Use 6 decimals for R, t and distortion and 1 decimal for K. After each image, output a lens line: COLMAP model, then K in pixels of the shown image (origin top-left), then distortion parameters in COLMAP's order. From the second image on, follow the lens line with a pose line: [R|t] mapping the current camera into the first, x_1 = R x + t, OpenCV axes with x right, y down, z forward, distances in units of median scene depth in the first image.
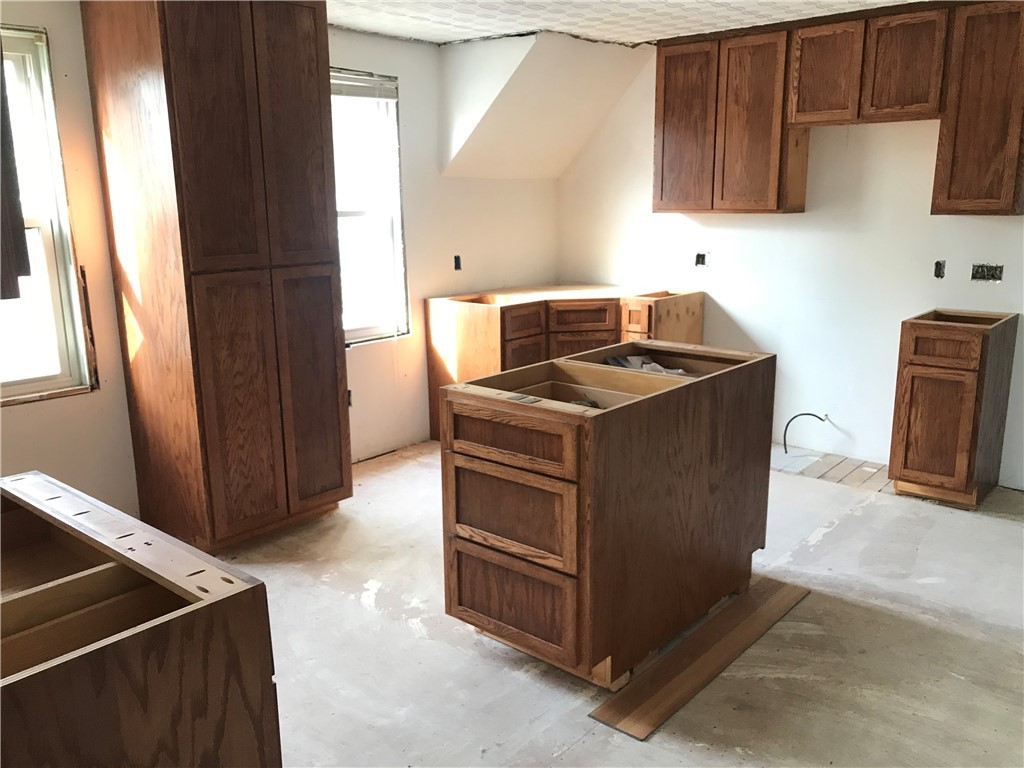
lens RADIAL K [[836.1, 0, 519.1], [0, 836.1, 386.8], [0, 0, 1]] dist [0.012003, 0.005980]
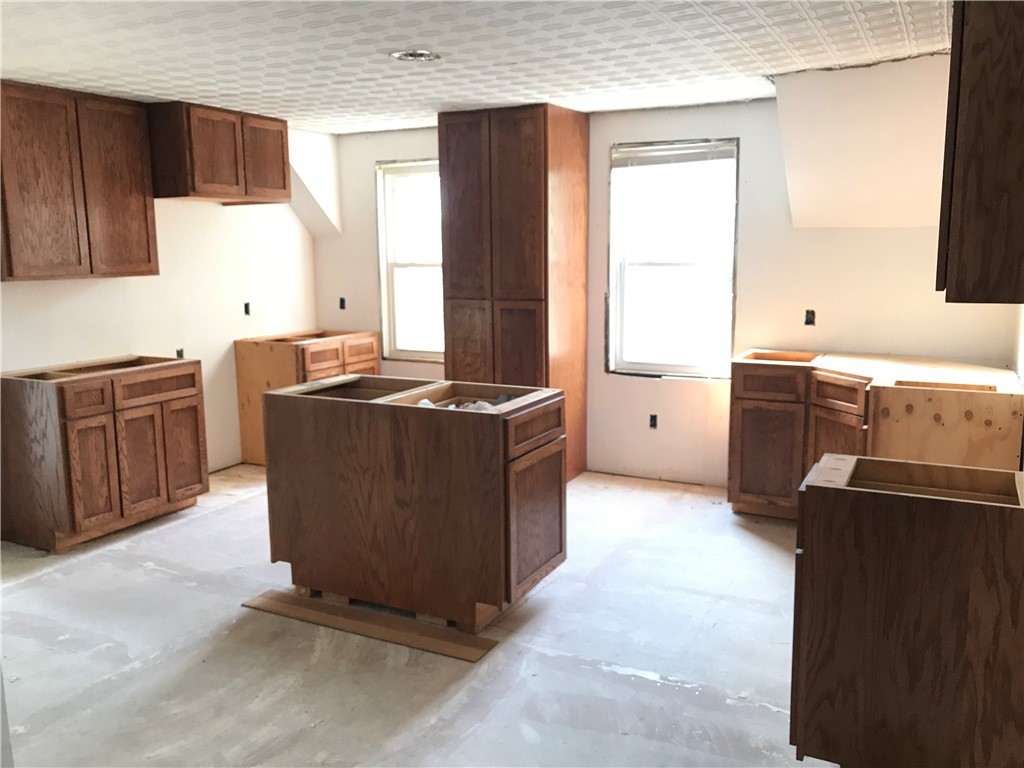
lens RADIAL K [[841.4, 0, 515.2], [0, 841.4, 370.9], [0, 0, 1]] dist [0.007821, 0.002226]
pose [[0.231978, 0.148997, -0.961242, 1.162497], [-0.207387, 0.973054, 0.100779, -0.178078], [0.950356, 0.175970, 0.256627, 0.689956]]
